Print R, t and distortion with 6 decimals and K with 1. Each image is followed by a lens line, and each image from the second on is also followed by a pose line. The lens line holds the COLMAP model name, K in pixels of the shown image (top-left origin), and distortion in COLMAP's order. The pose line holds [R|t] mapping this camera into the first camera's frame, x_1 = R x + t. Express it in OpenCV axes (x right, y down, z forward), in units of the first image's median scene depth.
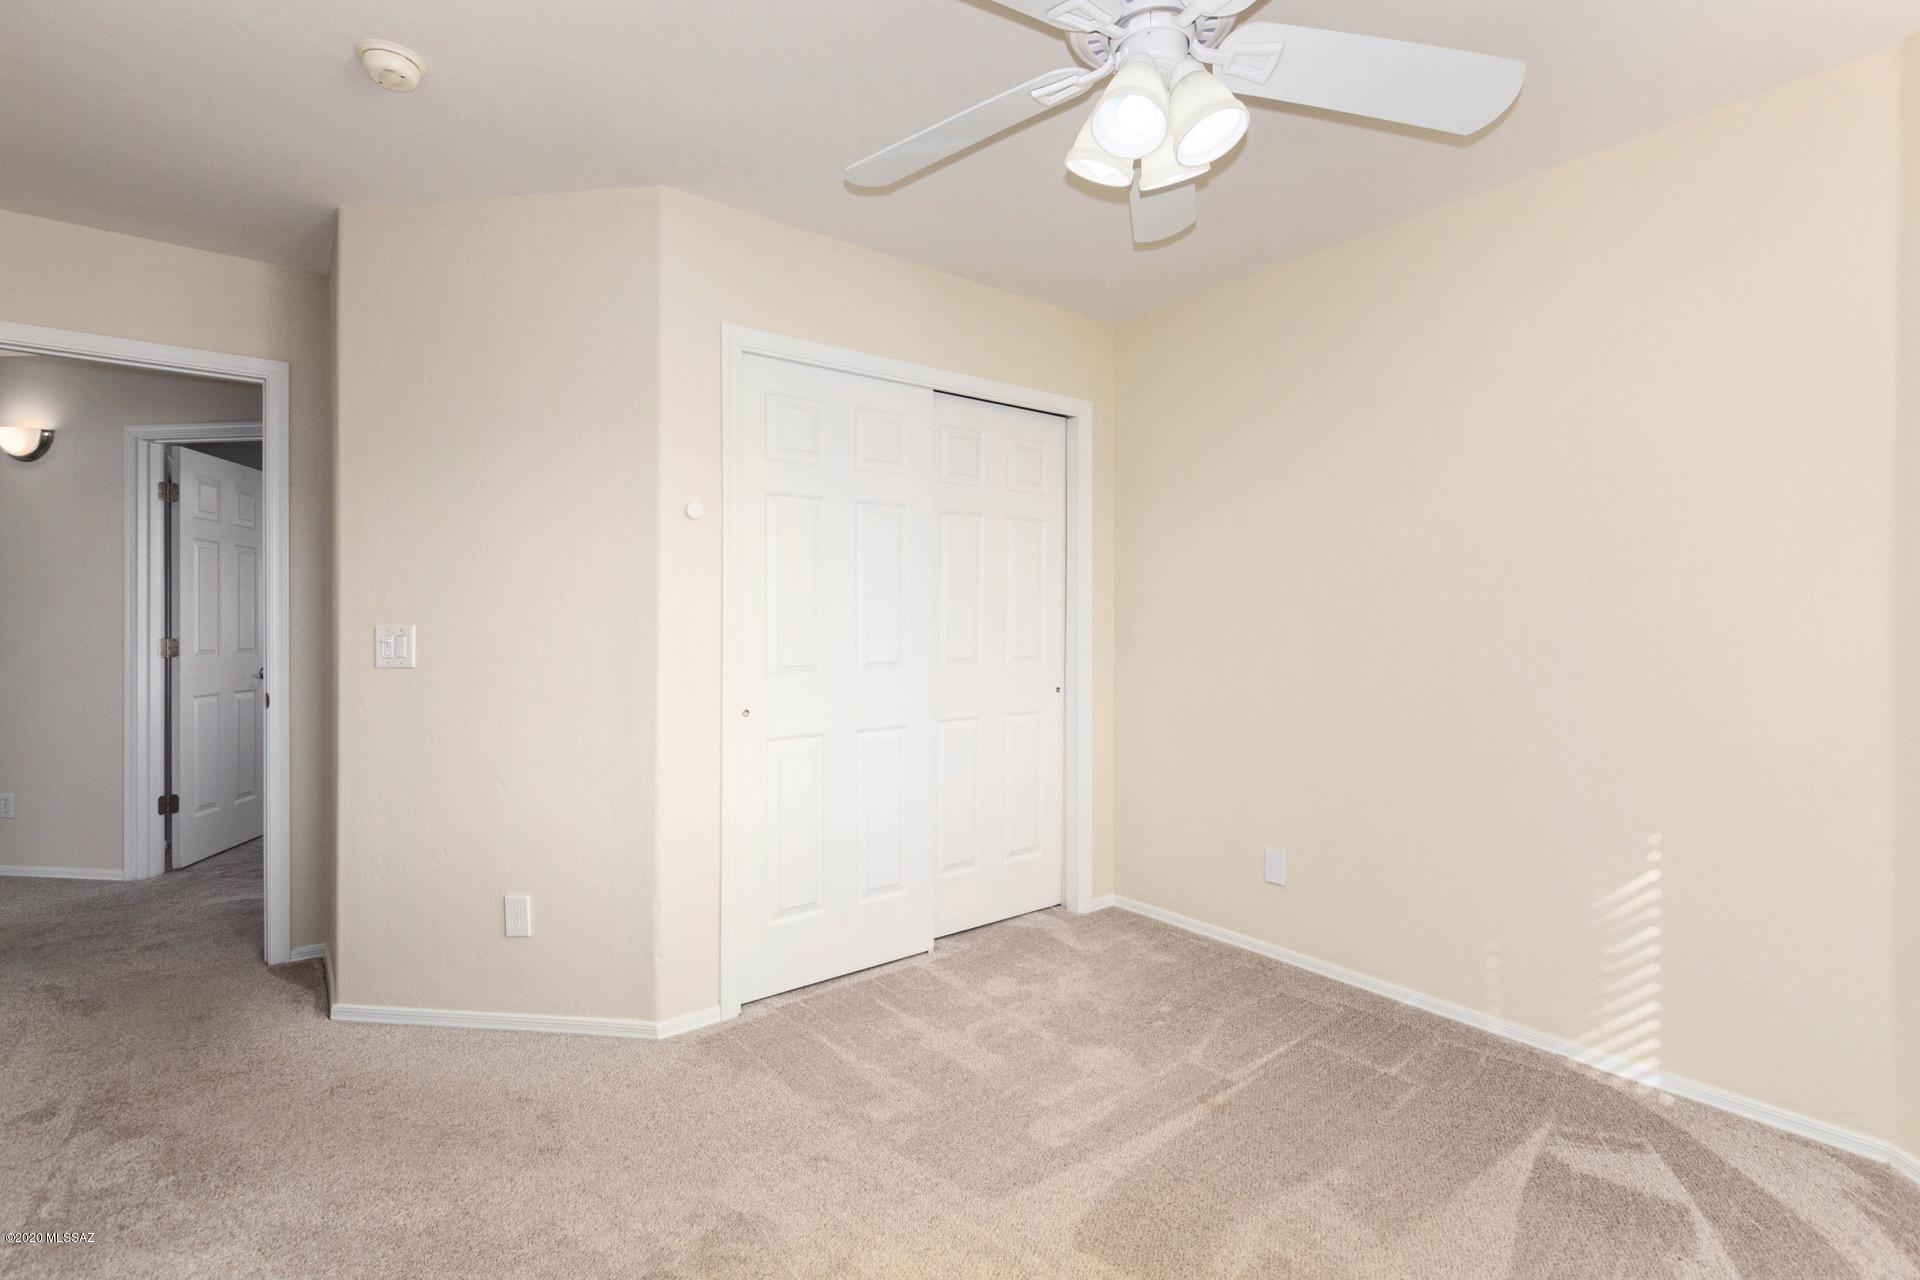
lens RADIAL K [[874.2, 0, 947.0], [0, 874.2, 637.1], [0, 0, 1]] dist [-0.001493, -0.000505]
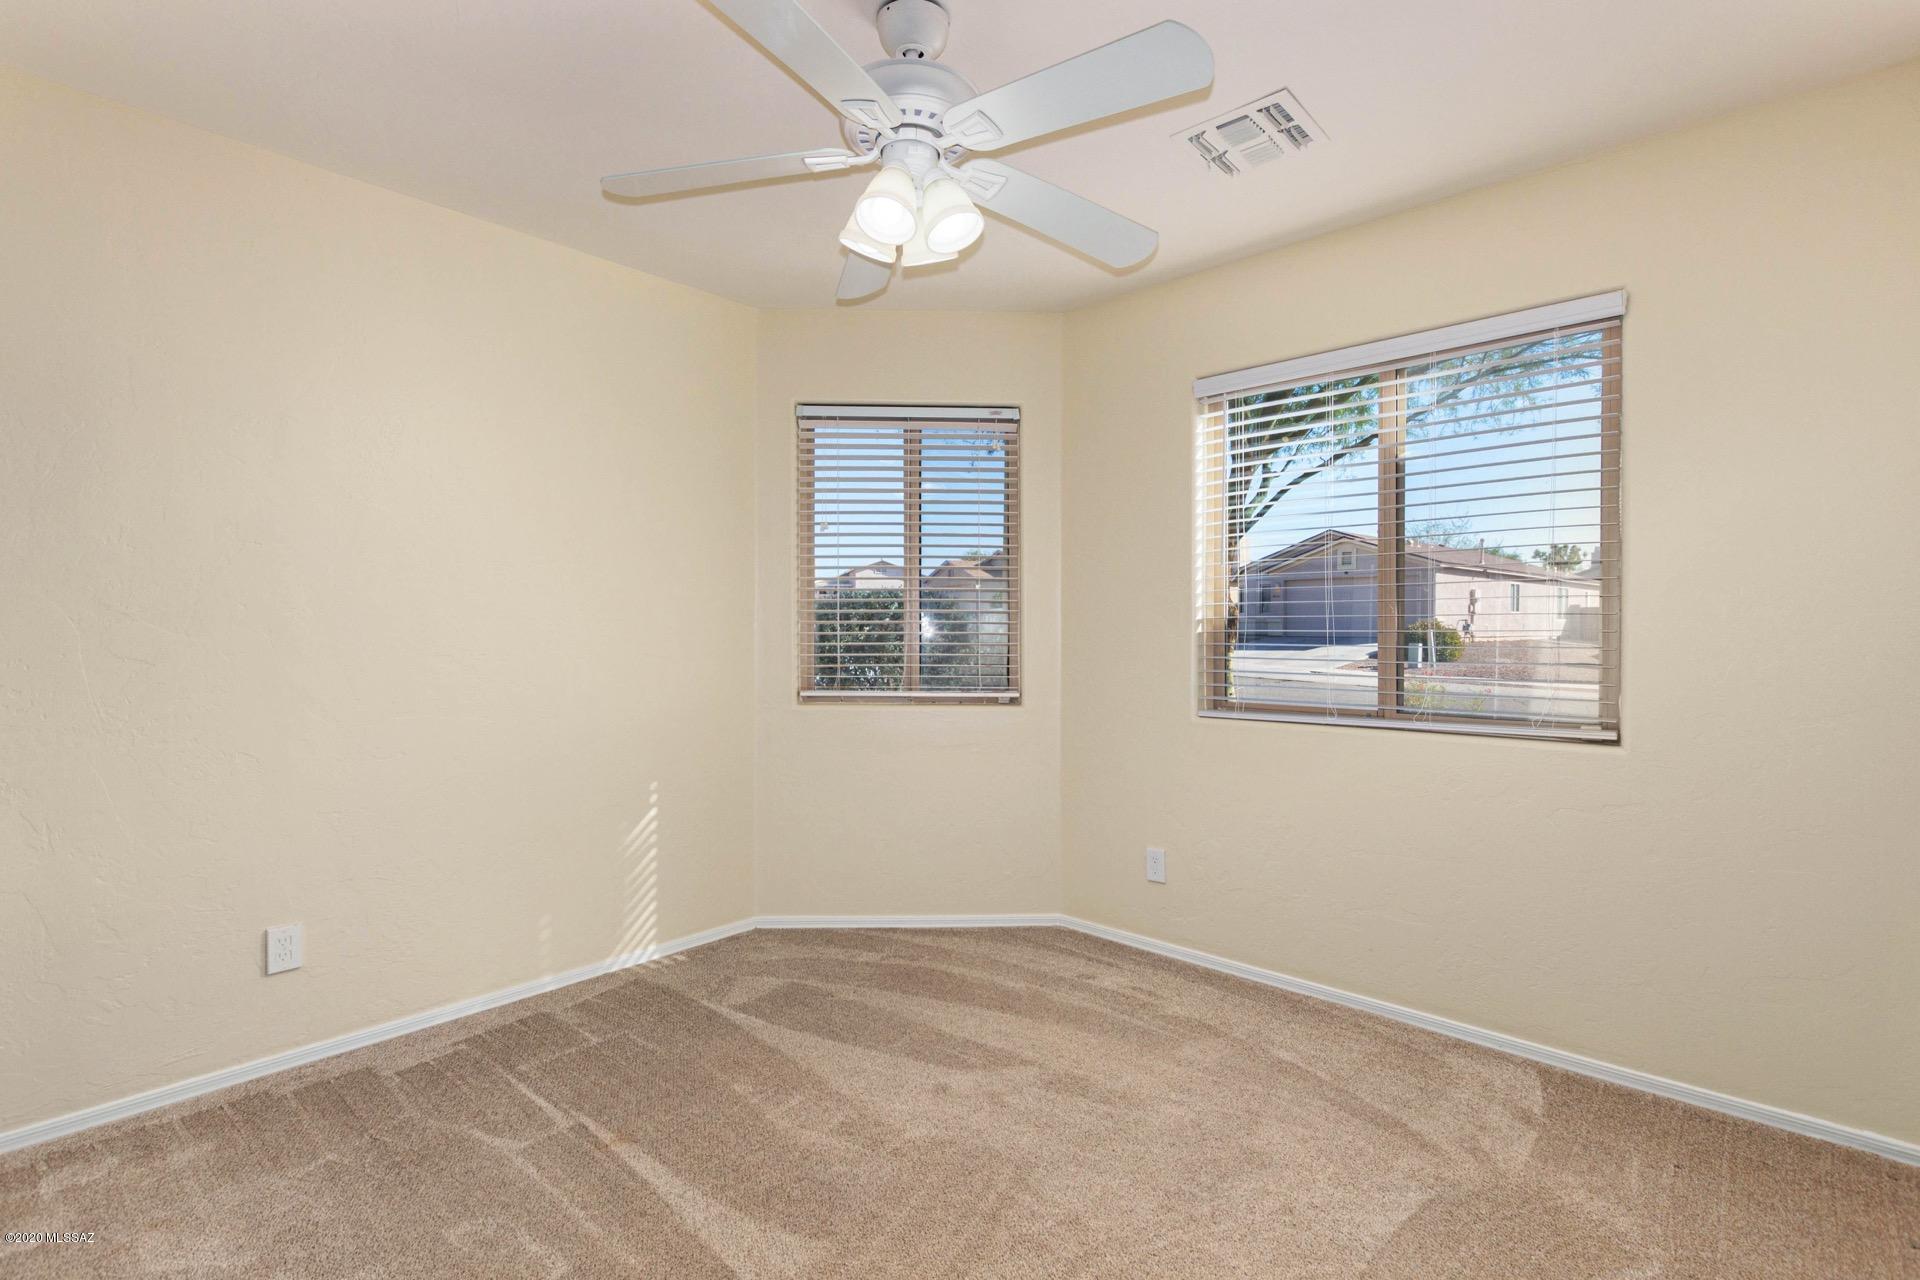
lens RADIAL K [[847.8, 0, 957.8], [0, 847.8, 654.4], [0, 0, 1]] dist [0.000092, 0.000067]
pose [[-0.185341, -0.021328, 0.982443, -0.633524], [0.006468, 0.999716, 0.022924, -0.012162], [-0.982653, 0.010603, -0.185150, 0.764537]]
